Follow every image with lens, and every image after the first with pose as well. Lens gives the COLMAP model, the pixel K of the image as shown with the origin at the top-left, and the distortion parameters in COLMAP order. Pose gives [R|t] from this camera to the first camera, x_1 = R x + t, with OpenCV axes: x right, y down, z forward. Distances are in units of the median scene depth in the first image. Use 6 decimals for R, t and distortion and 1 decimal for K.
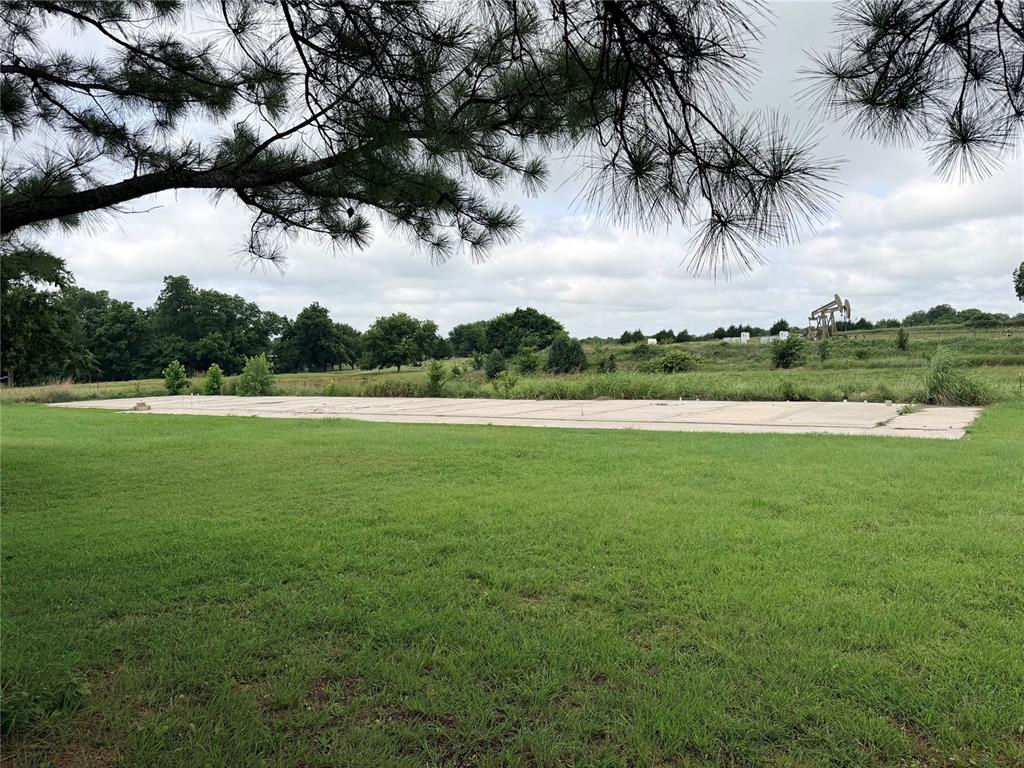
lens RADIAL K [[722.3, 0, 508.5], [0, 722.3, 387.1], [0, 0, 1]] dist [0.141248, -0.195810]
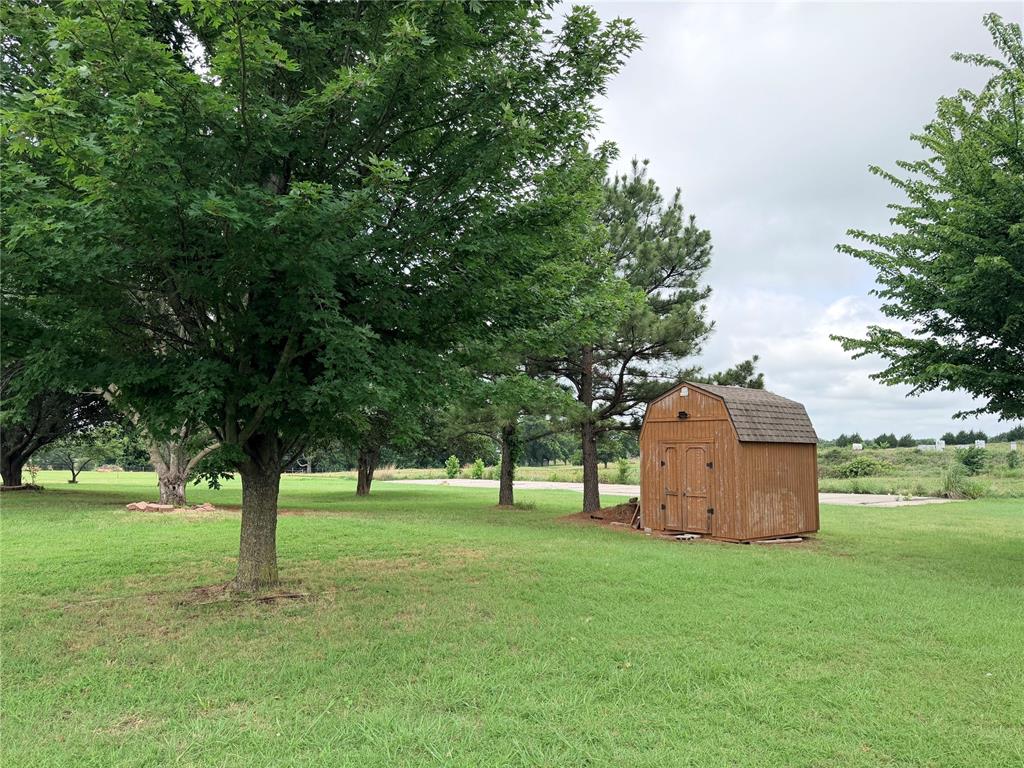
lens RADIAL K [[722.3, 0, 508.5], [0, 722.3, 387.1], [0, 0, 1]] dist [0.141248, -0.195810]
pose [[0.958575, -0.004533, -0.284805, 0.037696], [-0.033435, 0.991170, -0.128312, 0.005536], [0.282872, 0.132519, 0.949959, -0.192381]]
